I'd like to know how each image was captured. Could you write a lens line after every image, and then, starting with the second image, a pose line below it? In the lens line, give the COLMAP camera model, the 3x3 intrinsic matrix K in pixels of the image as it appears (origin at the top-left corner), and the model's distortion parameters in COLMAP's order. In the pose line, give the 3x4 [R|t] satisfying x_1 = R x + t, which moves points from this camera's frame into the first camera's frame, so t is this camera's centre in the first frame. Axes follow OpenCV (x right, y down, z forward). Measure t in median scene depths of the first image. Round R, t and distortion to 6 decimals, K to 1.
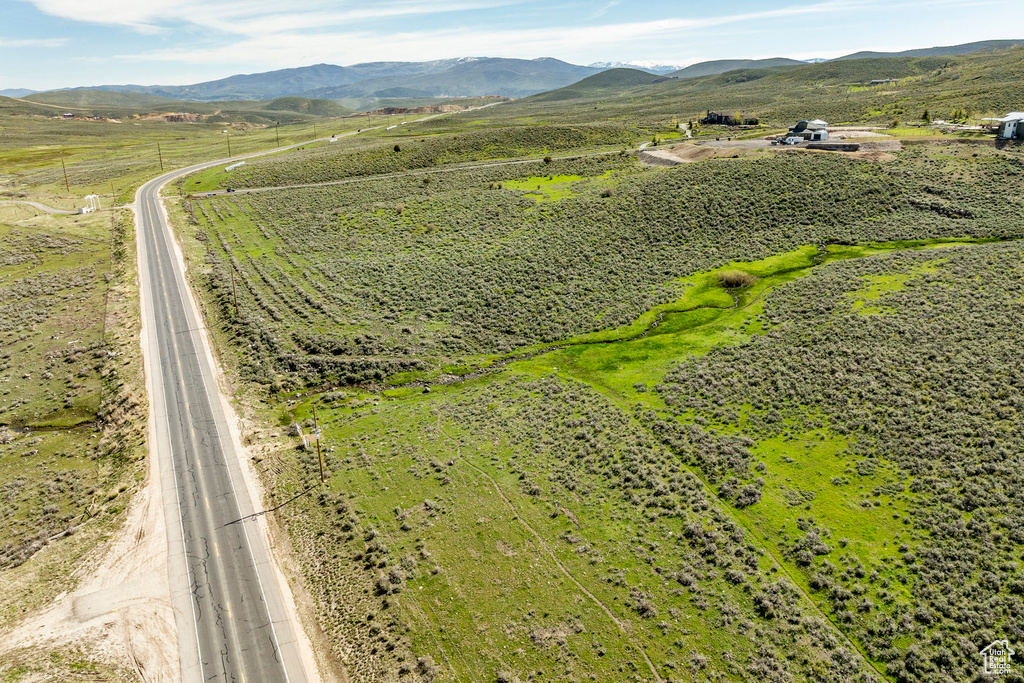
lens RADIAL K [[724.4, 0, 516.2], [0, 724.4, 337.4], [0, 0, 1]] dist [-0.046964, 0.015474]
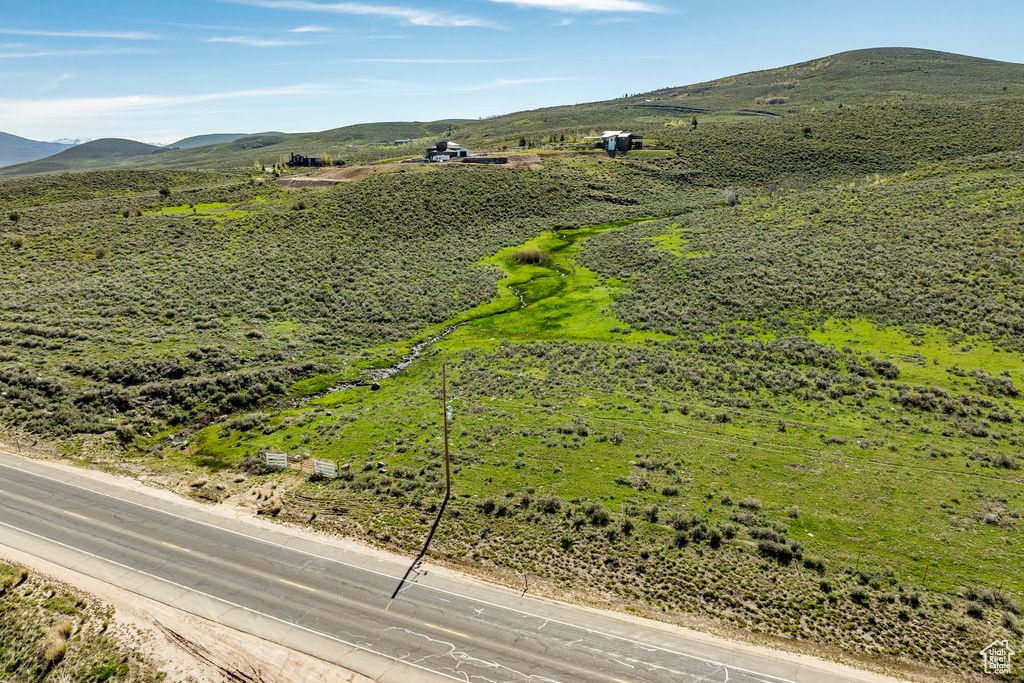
lens RADIAL K [[724.4, 0, 519.0], [0, 724.4, 340.5], [0, 0, 1]] dist [-0.046964, 0.015474]
pose [[0.788981, -0.142496, 0.597666, -0.408245], [0.198862, 0.979599, -0.028962, 0.074084], [-0.581346, 0.141703, 0.801222, 0.330357]]
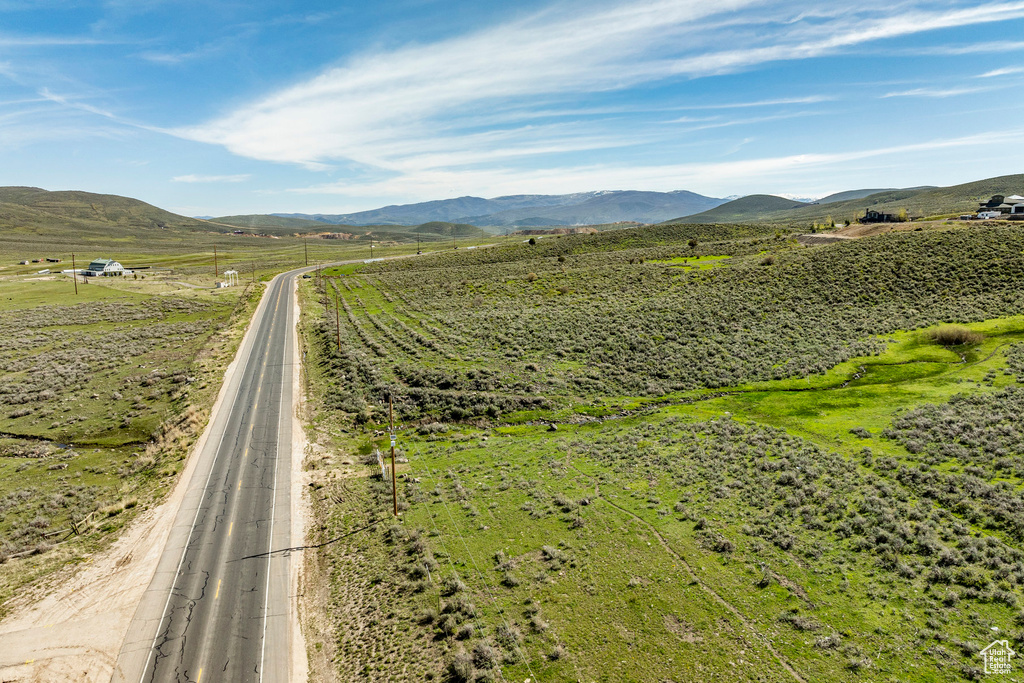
lens RADIAL K [[724.4, 0, 516.0], [0, 724.4, 338.0], [0, 0, 1]] dist [-0.046964, 0.015474]
pose [[0.983533, 0.031510, -0.177960, -0.029418], [-0.061367, 0.984406, -0.164859, 0.101926], [0.169990, 0.173065, 0.970130, 0.238631]]
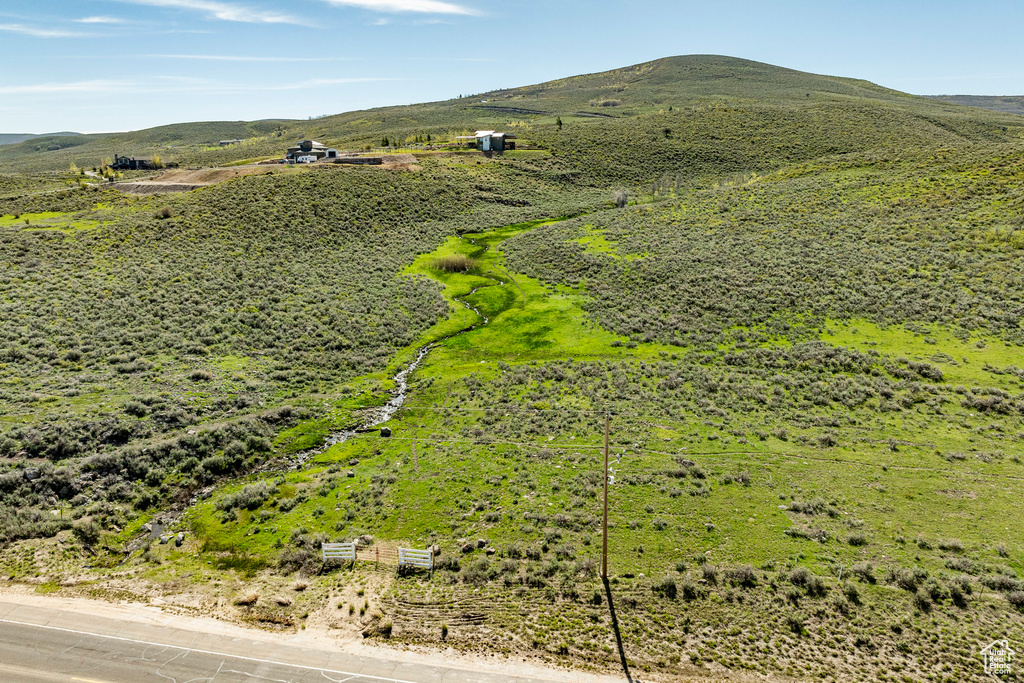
lens RADIAL K [[724.4, 0, 519.0], [0, 724.4, 338.3], [0, 0, 1]] dist [-0.046964, 0.015474]
pose [[0.624046, -0.180111, 0.760346, -0.463512], [0.255857, 0.966529, 0.018960, 0.015775], [-0.738312, 0.182708, 0.649241, 0.502944]]
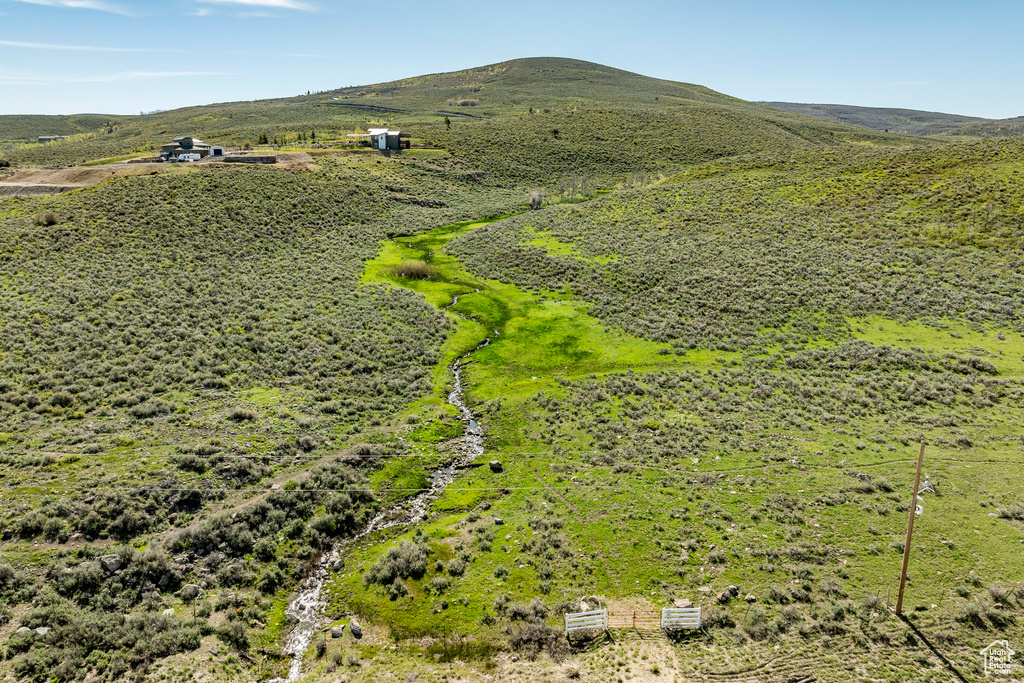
lens RADIAL K [[724.4, 0, 519.2], [0, 724.4, 337.0], [0, 0, 1]] dist [-0.046964, 0.015474]
pose [[0.443679, -0.202277, 0.873059, -0.522811], [0.287856, 0.954739, 0.074917, -0.046826], [-0.848698, 0.218076, 0.481824, 0.683393]]
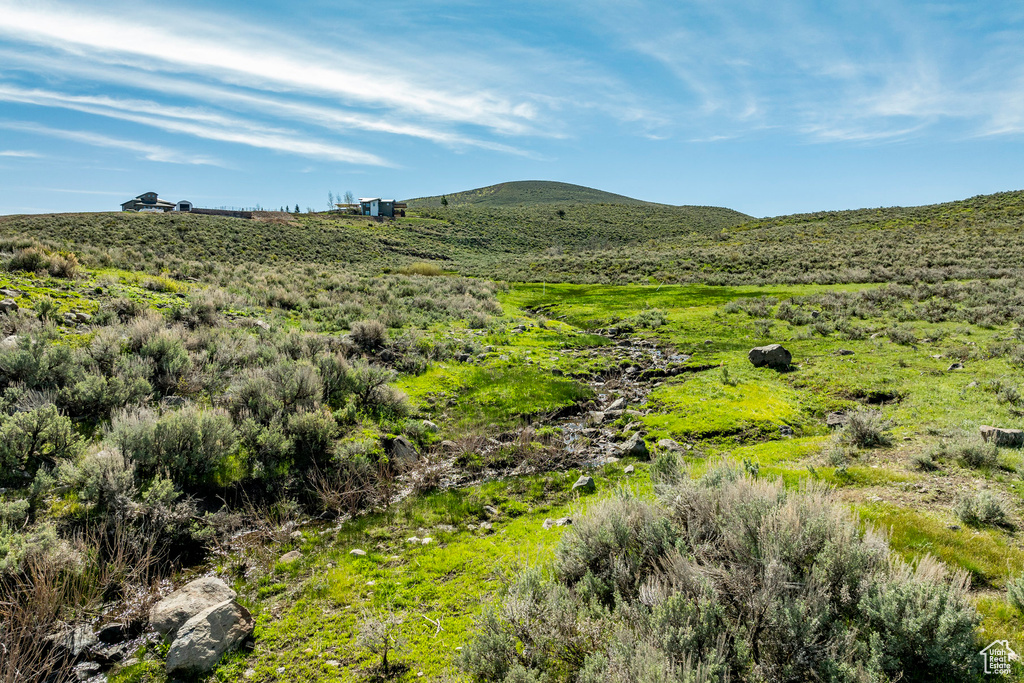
lens RADIAL K [[724.4, 0, 516.8], [0, 724.4, 346.3], [0, 0, 1]] dist [-0.046964, 0.015474]
pose [[0.424446, -0.052865, 0.903908, -0.291810], [0.293583, 0.952397, -0.082157, 0.065590], [-0.856536, 0.300243, 0.419762, 0.931697]]
